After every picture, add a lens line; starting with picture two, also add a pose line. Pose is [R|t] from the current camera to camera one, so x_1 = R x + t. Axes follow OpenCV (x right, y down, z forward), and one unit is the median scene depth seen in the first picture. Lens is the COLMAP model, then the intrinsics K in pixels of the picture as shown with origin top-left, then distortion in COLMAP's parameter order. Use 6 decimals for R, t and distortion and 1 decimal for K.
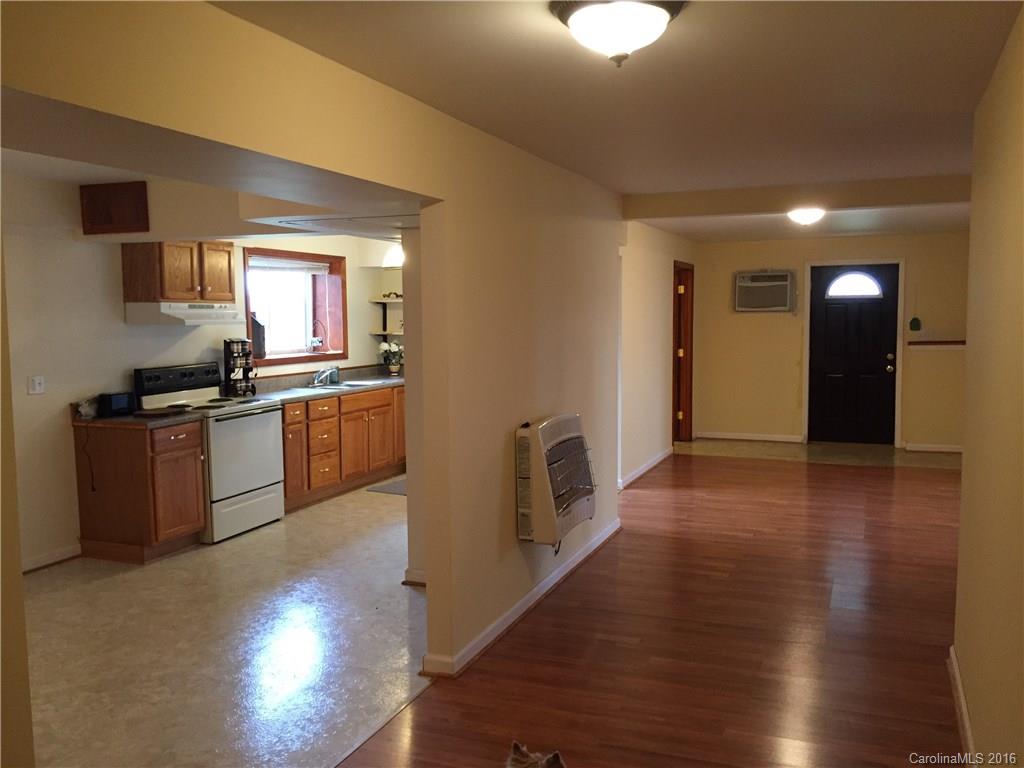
lens RADIAL K [[877.3, 0, 516.8], [0, 877.3, 386.7], [0, 0, 1]] dist [0.034610, 0.004985]
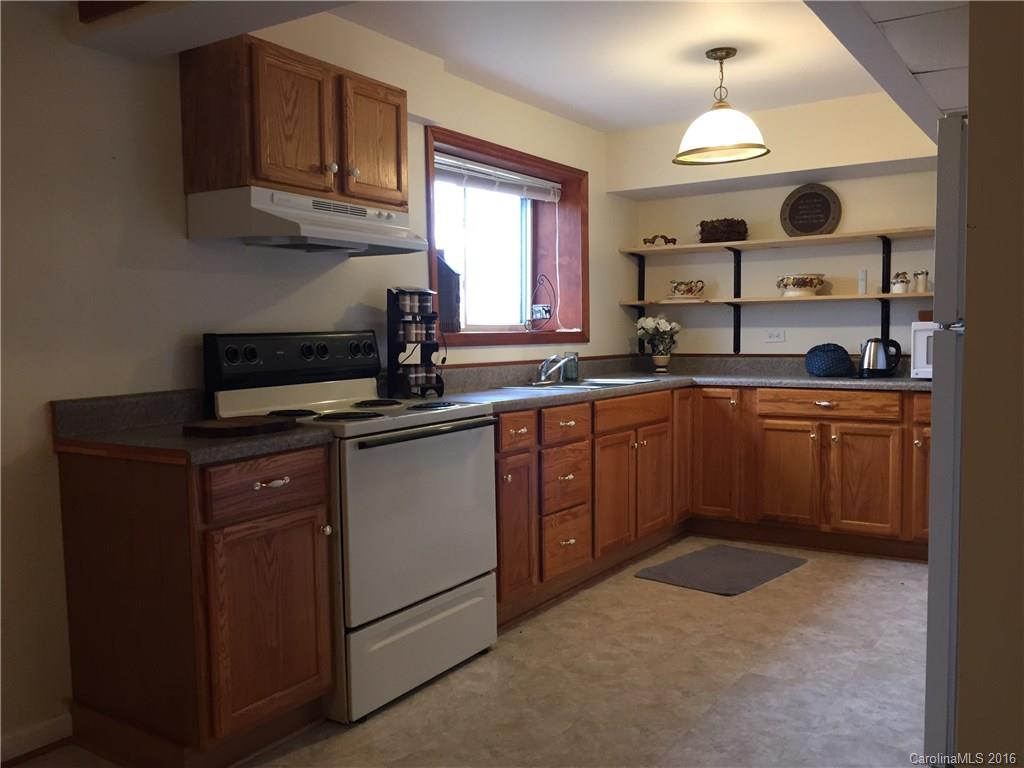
lens RADIAL K [[877.3, 0, 513.1], [0, 877.3, 383.3], [0, 0, 1]] dist [0.034610, 0.004985]
pose [[0.979752, 0.007650, -0.200067, -0.156175], [-0.012582, 0.999647, -0.023393, 0.014252], [0.199817, 0.025437, 0.979503, 0.511051]]
